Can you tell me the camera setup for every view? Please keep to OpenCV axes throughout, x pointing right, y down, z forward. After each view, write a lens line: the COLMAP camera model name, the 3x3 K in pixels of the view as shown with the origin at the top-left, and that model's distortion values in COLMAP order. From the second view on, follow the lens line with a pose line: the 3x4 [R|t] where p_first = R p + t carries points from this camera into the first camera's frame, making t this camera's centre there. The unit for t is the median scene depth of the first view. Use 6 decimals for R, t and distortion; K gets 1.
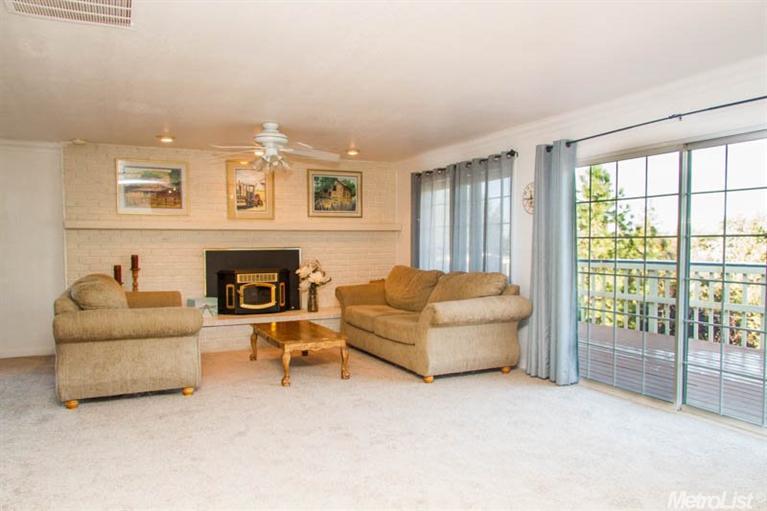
lens RADIAL K [[544.2, 0, 382.6], [0, 544.2, 266.6], [0, 0, 1]] dist [-0.000742, 0.002002]
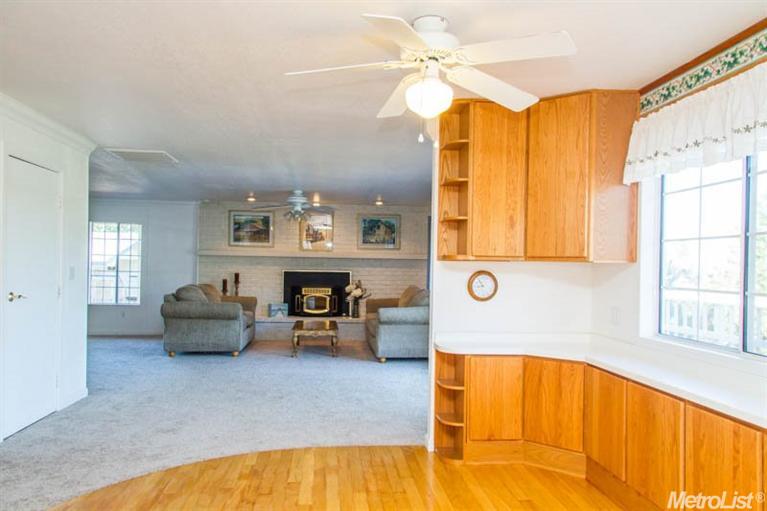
lens RADIAL K [[544.2, 0, 382.6], [0, 544.2, 266.6], [0, 0, 1]] dist [-0.000742, 0.002002]
pose [[0.944894, 0.019158, -0.326816, 0.399936], [-0.034773, 0.998512, -0.042003, 0.010125], [0.325525, 0.051052, 0.944154, -0.289698]]
